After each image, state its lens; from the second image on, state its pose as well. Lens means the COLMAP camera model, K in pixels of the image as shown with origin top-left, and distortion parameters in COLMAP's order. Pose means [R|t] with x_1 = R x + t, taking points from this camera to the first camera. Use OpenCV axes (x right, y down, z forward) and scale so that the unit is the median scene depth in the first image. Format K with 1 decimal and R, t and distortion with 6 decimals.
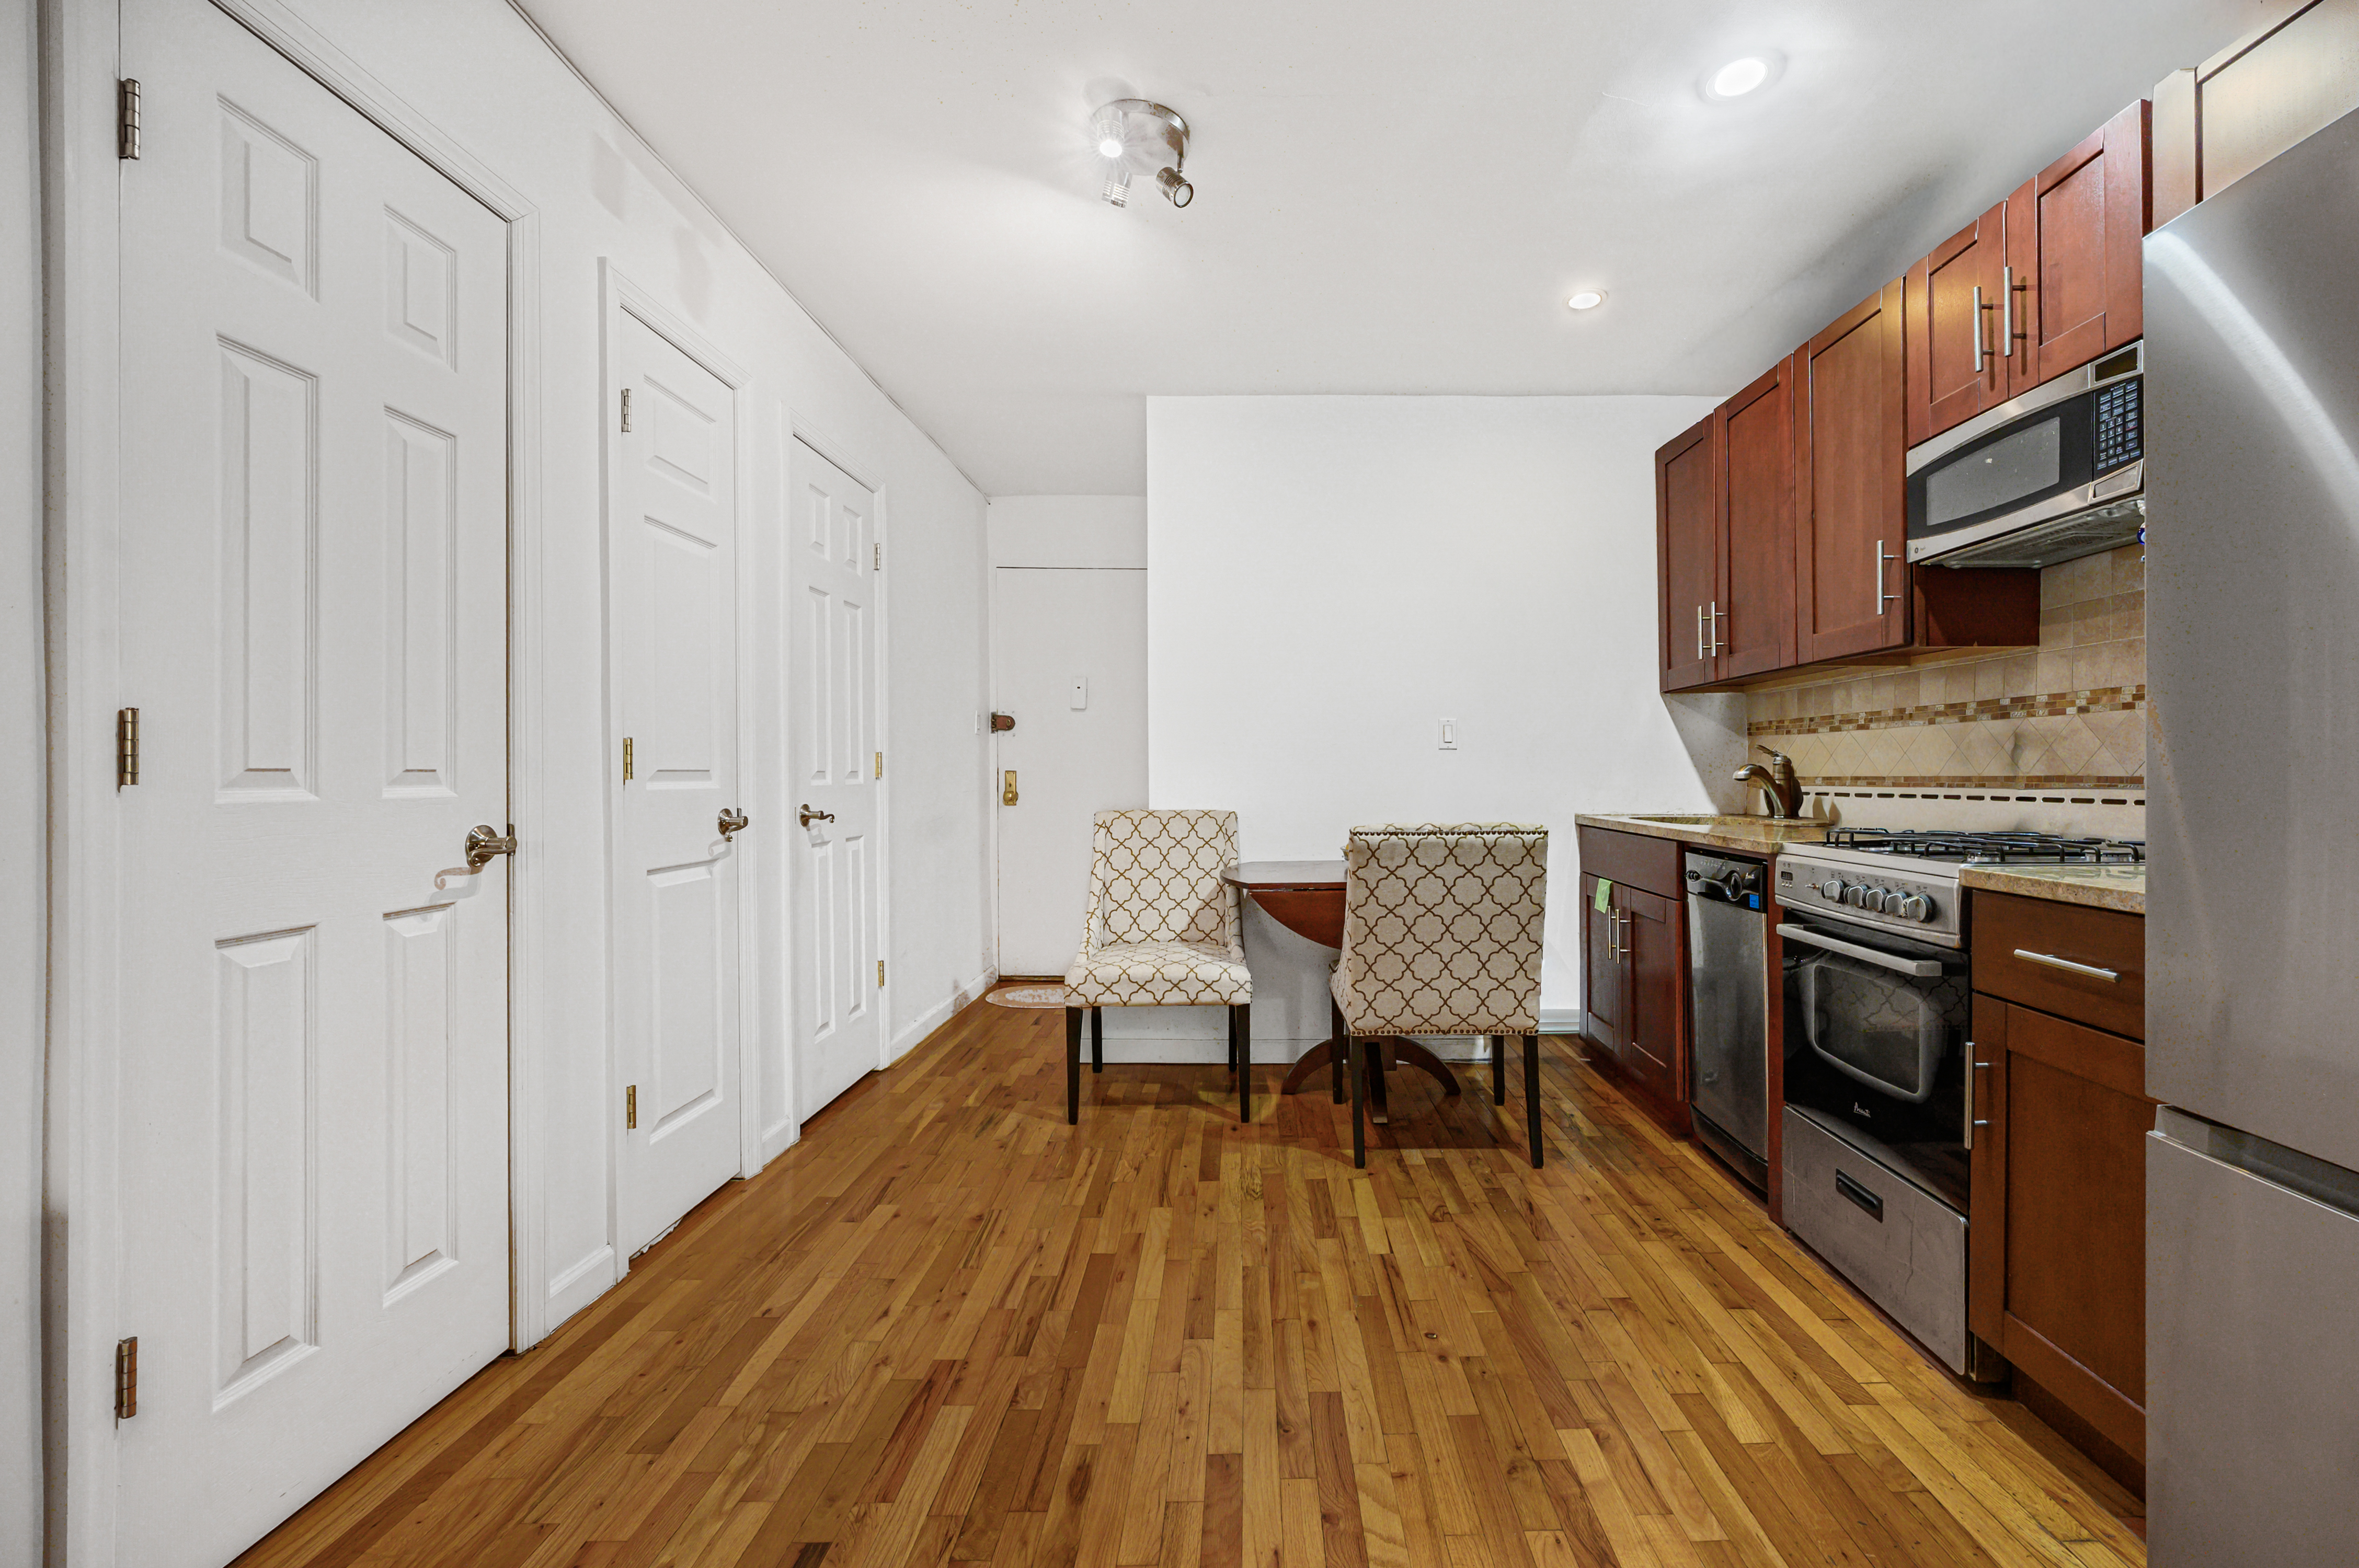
lens RADIAL K [[979.6, 0, 1262.0], [0, 979.6, 758.1], [0, 0, 1]] dist [0.001587, 0.000351]
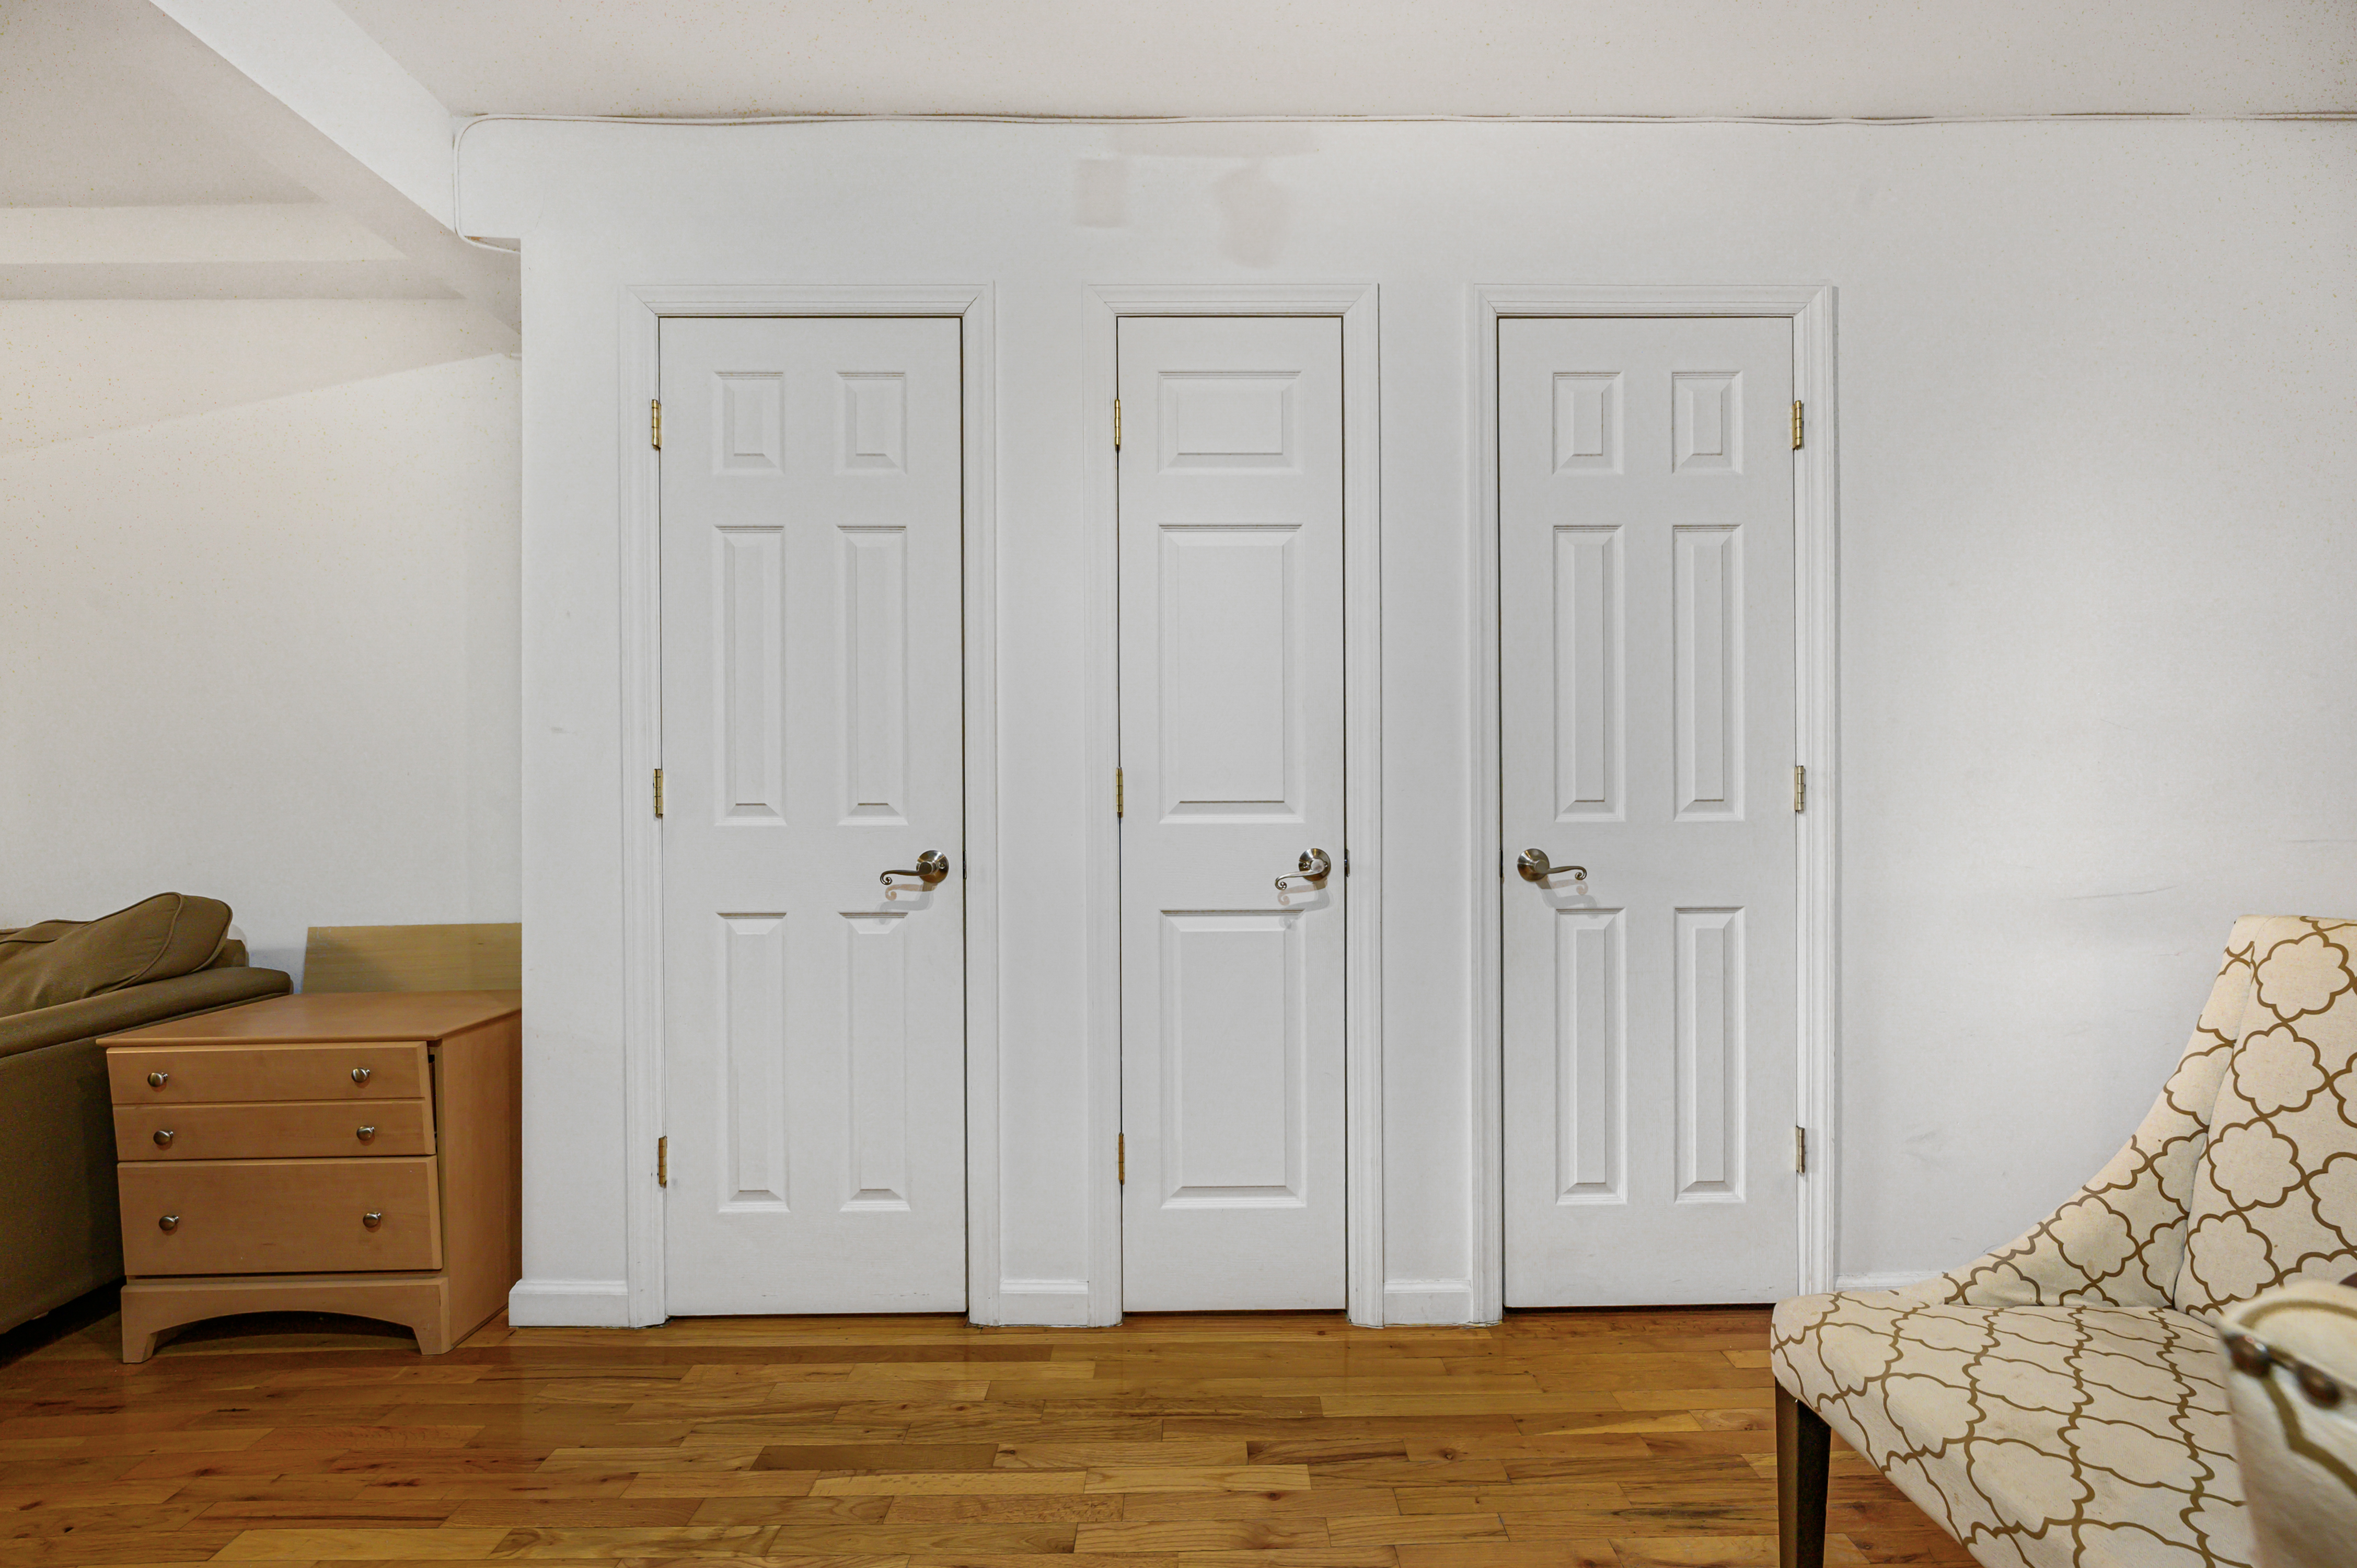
lens RADIAL K [[963.7, 0, 1178.5], [0, 963.7, 784.0], [0, 0, 1]] dist [-0.000433, 0.000315]
pose [[0.011813, 0.005772, -0.999914, 0.341124], [0.017057, 0.999837, 0.005973, -0.012225], [0.999785, -0.017126, 0.011713, 1.219900]]
